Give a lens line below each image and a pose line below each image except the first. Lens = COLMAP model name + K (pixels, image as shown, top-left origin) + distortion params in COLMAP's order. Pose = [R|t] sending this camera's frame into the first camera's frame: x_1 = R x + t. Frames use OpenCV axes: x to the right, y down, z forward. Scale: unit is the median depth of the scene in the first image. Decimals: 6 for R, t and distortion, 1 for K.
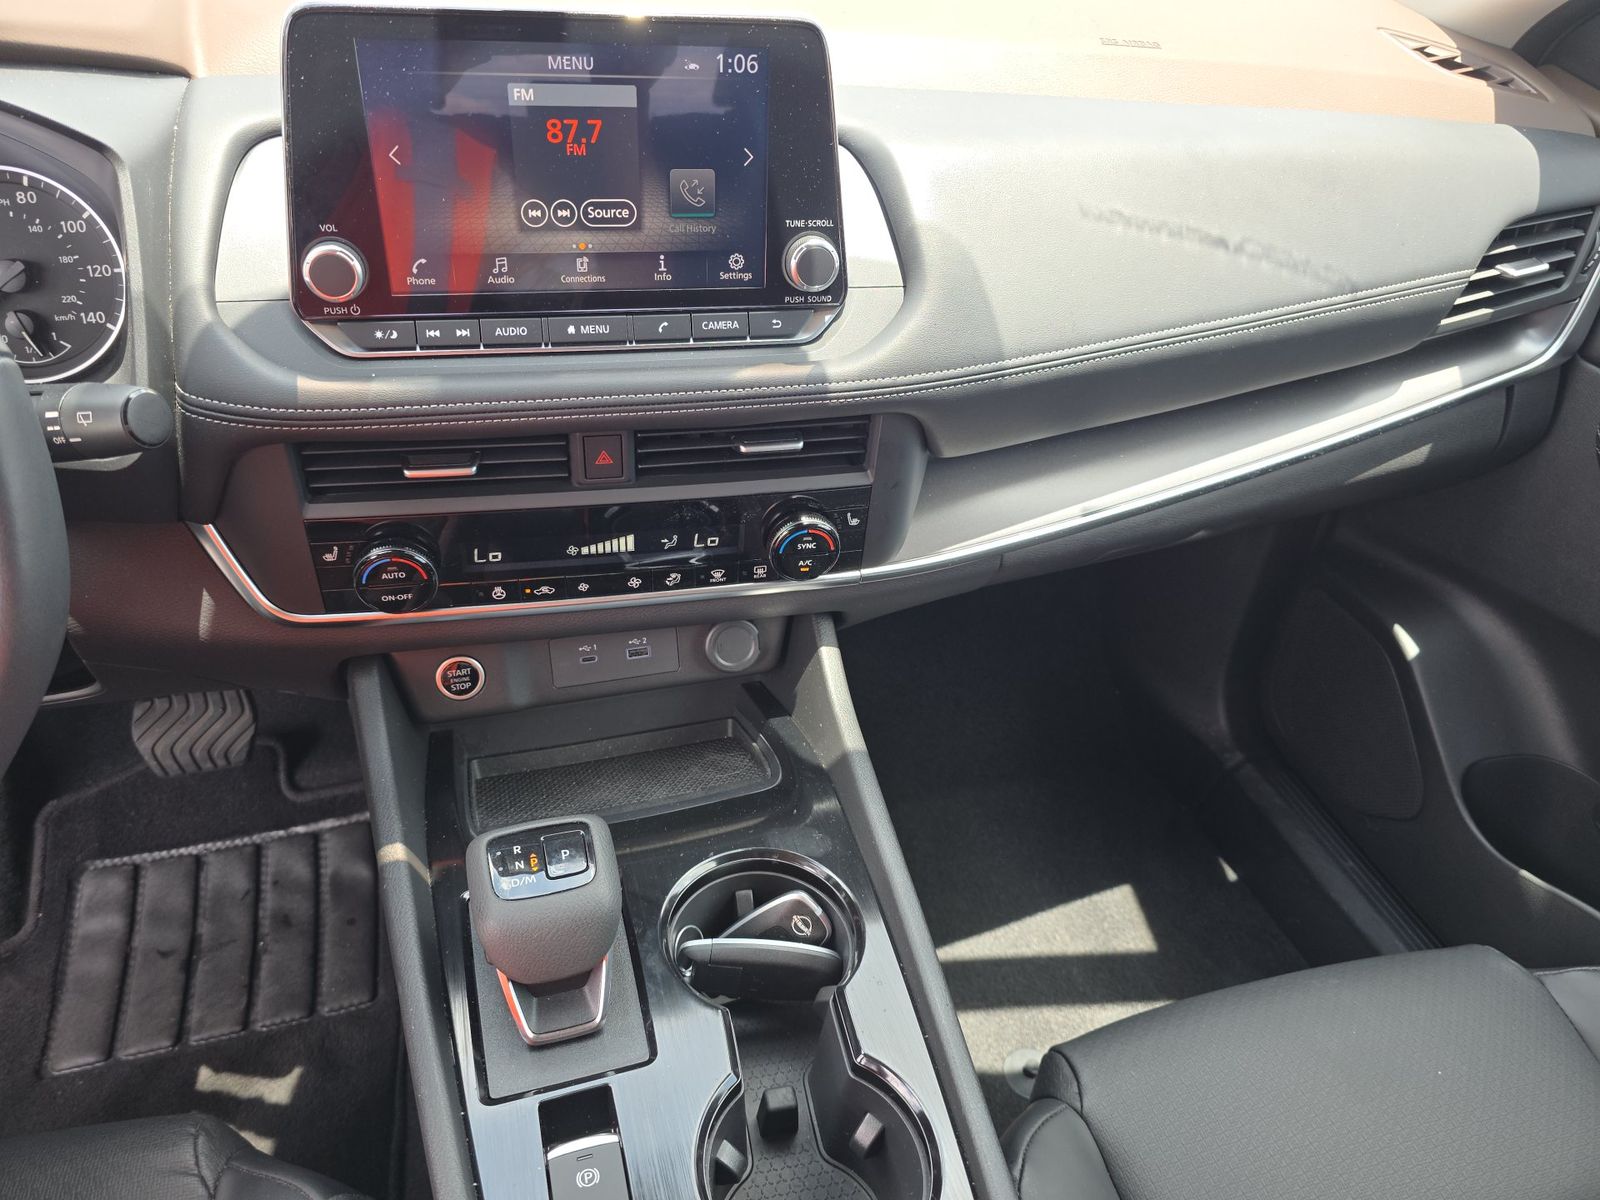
lens RADIAL K [[1074.2, 0, 790.3], [0, 1074.2, 604.6], [0, 0, 1]] dist [-0.018817, -0.016461]
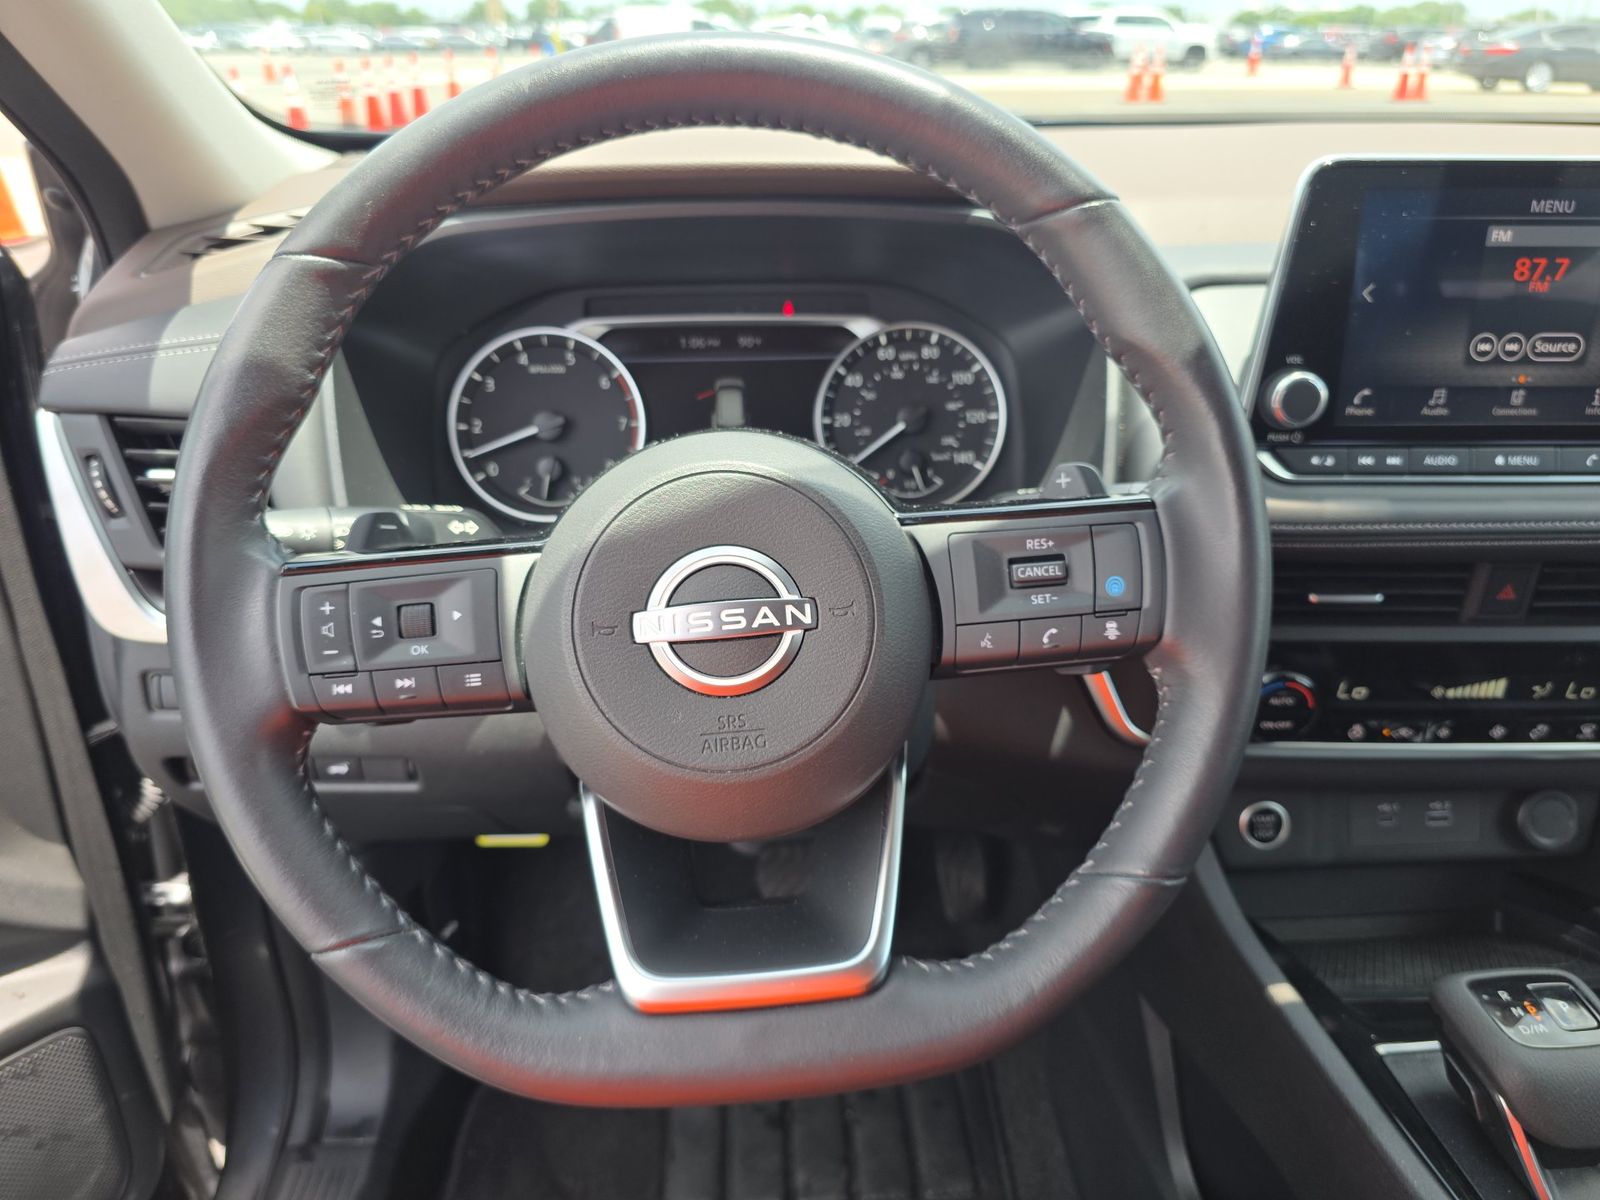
lens RADIAL K [[1074.2, 0, 803.1], [0, 1074.2, 590.2], [0, 0, 1]] dist [-0.018817, -0.016461]
pose [[0.959769, 0.026615, -0.279526, -0.528611], [-0.089358, 0.972694, -0.214201, 0.126108], [0.266193, 0.230562, 0.935940, -0.066959]]
